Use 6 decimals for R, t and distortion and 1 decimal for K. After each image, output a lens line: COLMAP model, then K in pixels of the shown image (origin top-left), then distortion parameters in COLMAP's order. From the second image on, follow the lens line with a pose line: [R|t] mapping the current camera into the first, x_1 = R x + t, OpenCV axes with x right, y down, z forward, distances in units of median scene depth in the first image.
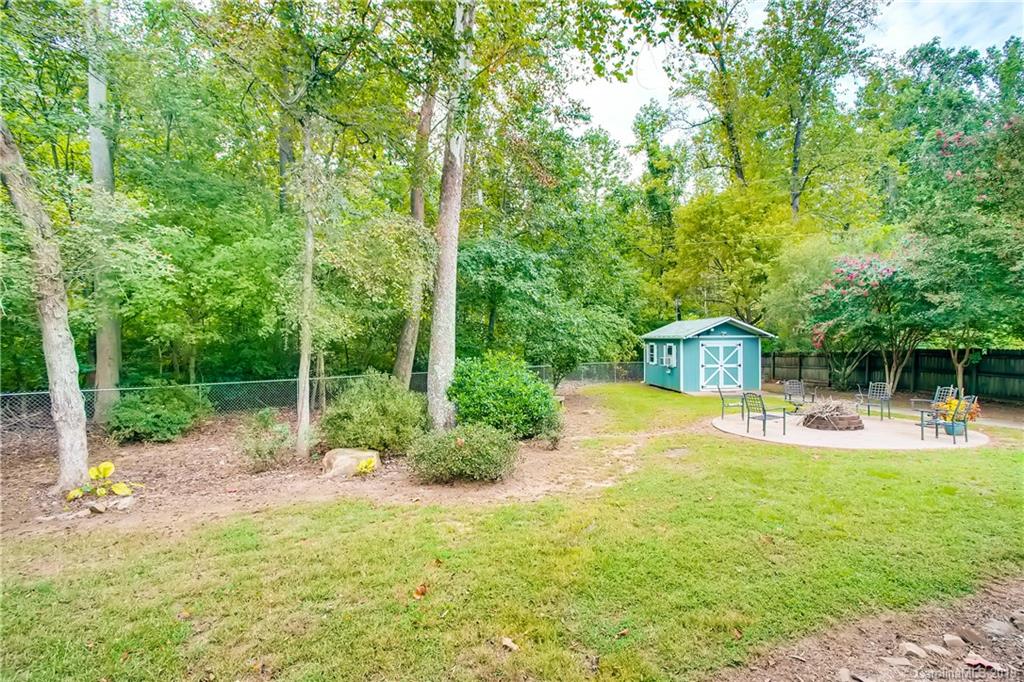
lens RADIAL K [[517.3, 0, 514.1], [0, 517.3, 332.9], [0, 0, 1]] dist [-0.024061, 0.014081]
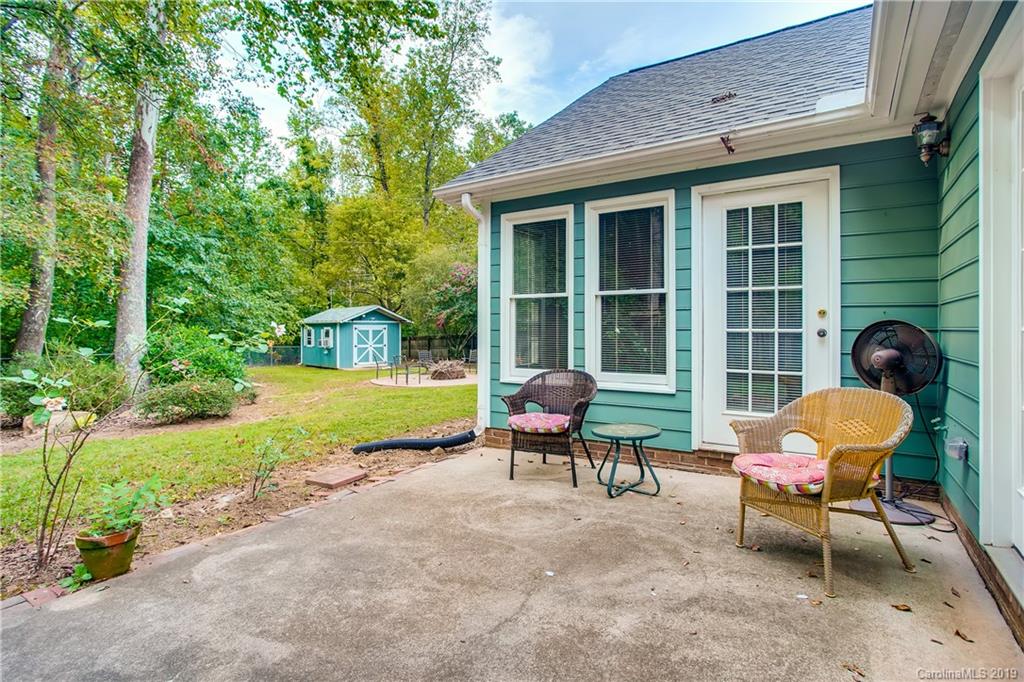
lens RADIAL K [[517.3, 0, 506.3], [0, 517.3, 337.8], [0, 0, 1]] dist [-0.024061, 0.014081]
pose [[0.791234, -0.004980, 0.611494, -0.079064], [-0.010073, 0.999725, 0.021176, 0.014368], [-0.611431, -0.022915, 0.790966, -0.138701]]
